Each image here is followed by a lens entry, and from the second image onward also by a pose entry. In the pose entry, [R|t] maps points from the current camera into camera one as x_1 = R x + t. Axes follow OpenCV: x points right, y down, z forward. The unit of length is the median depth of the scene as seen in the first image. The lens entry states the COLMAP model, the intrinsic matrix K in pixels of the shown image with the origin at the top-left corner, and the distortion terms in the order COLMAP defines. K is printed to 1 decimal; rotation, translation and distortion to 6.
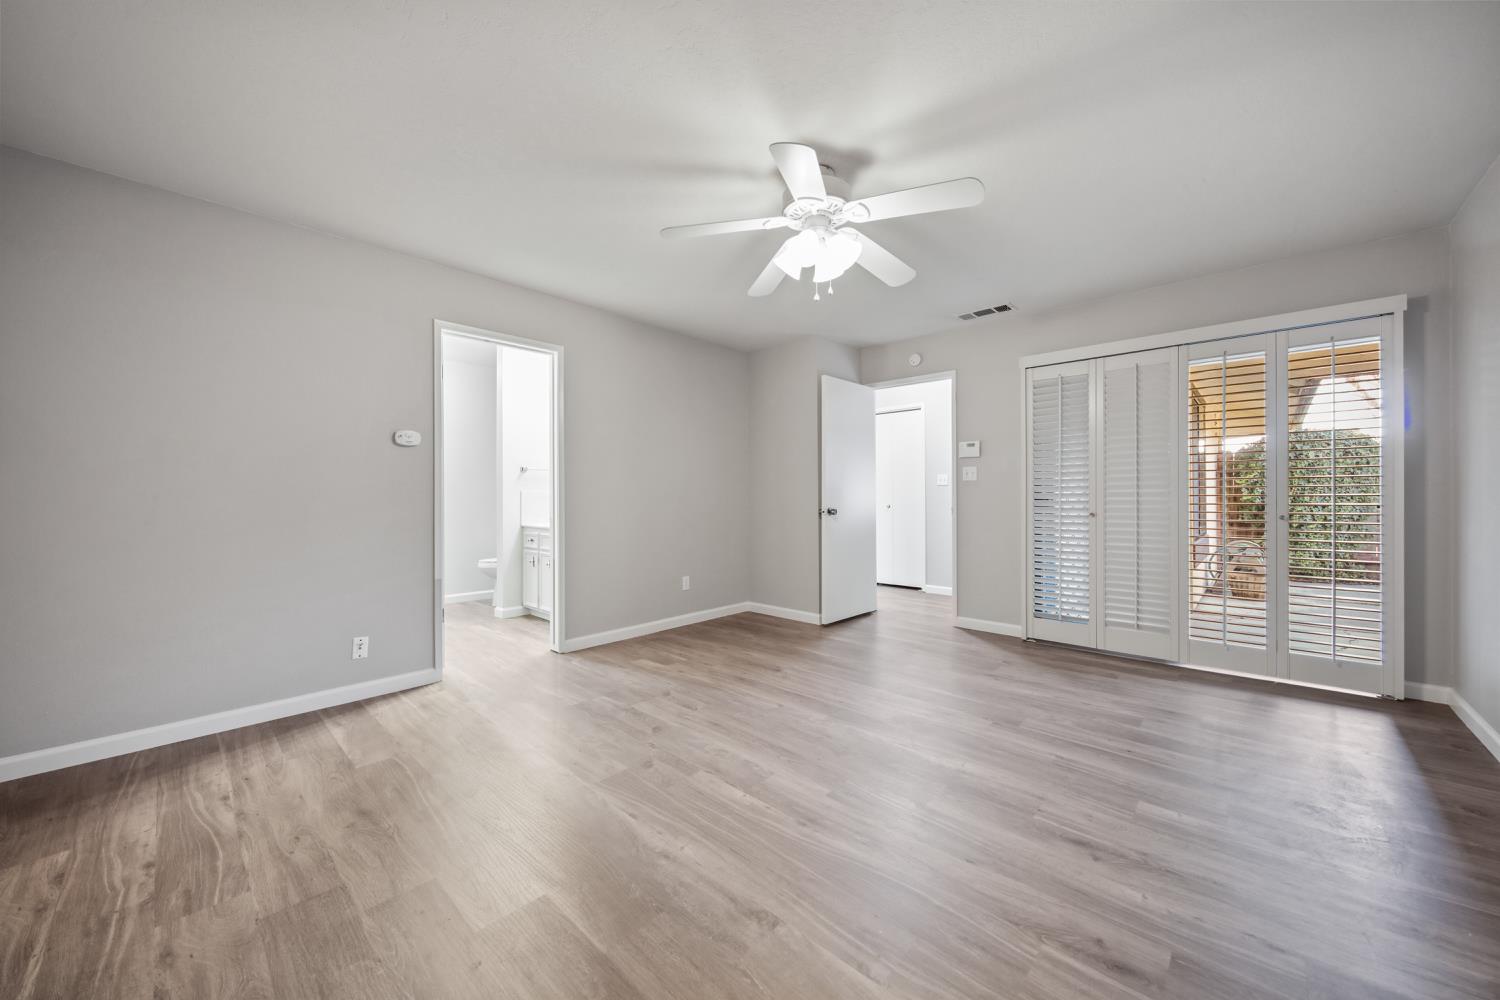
lens RADIAL K [[542.8, 0, 751.4], [0, 542.8, 496.1], [0, 0, 1]] dist [0.000950, -0.000143]
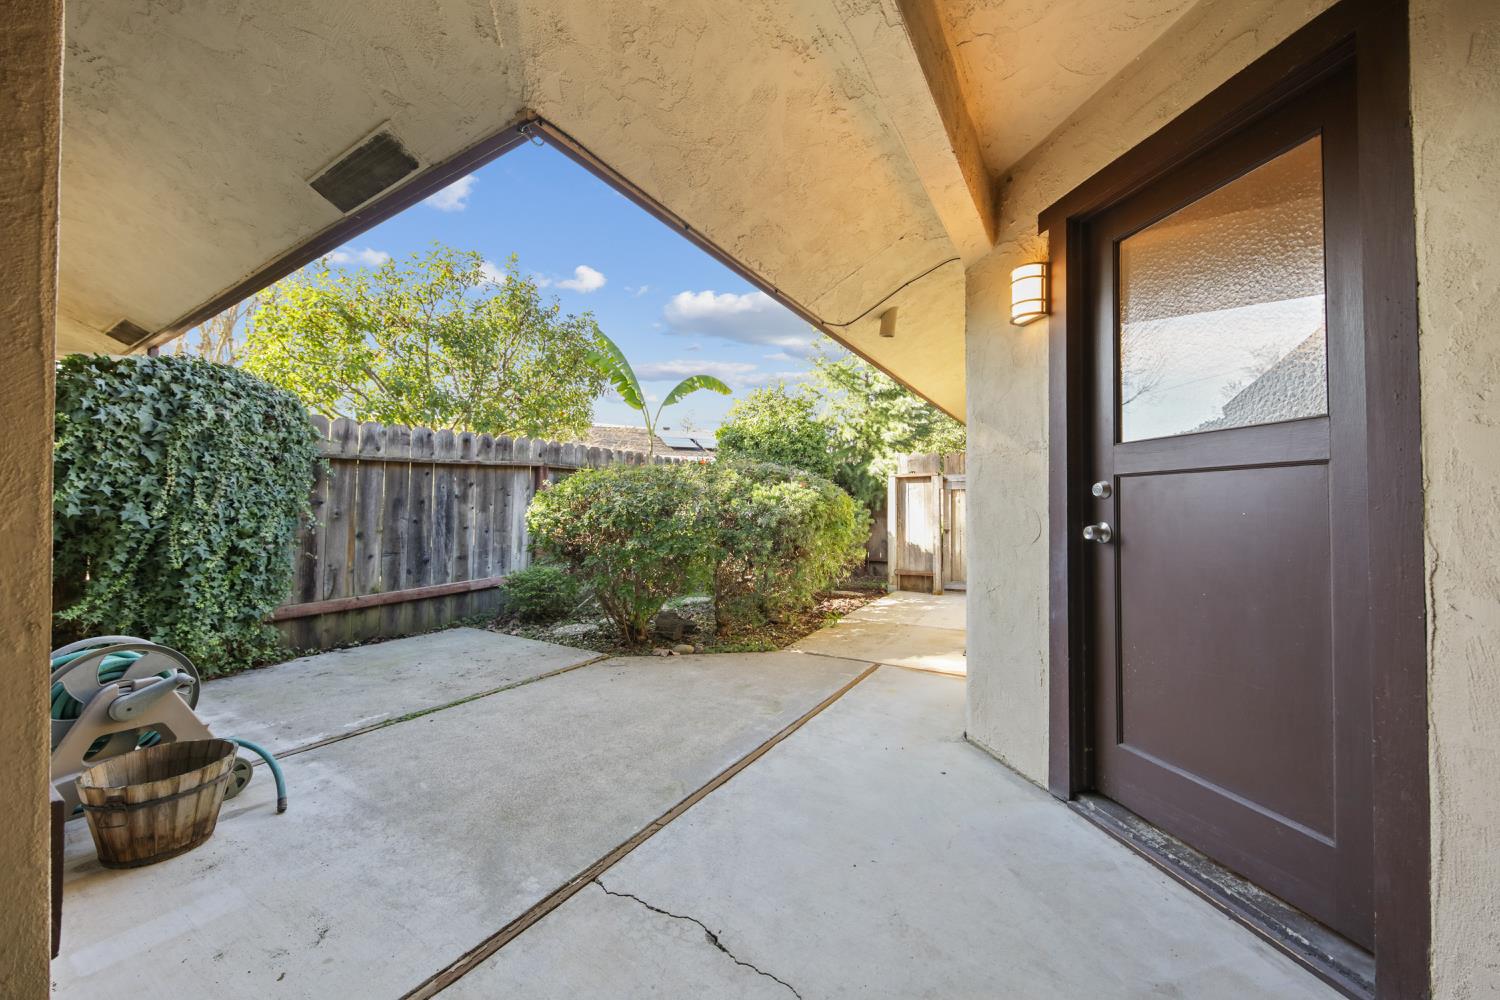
lens RADIAL K [[542.8, 0, 751.4], [0, 542.8, 496.1], [0, 0, 1]] dist [0.000950, -0.000143]
pose [[-0.193238, 0.019303, 0.980962, 0.469438], [-0.001713, 0.999798, -0.020012, 0.007198], [-0.981150, -0.005548, -0.193166, 0.622612]]
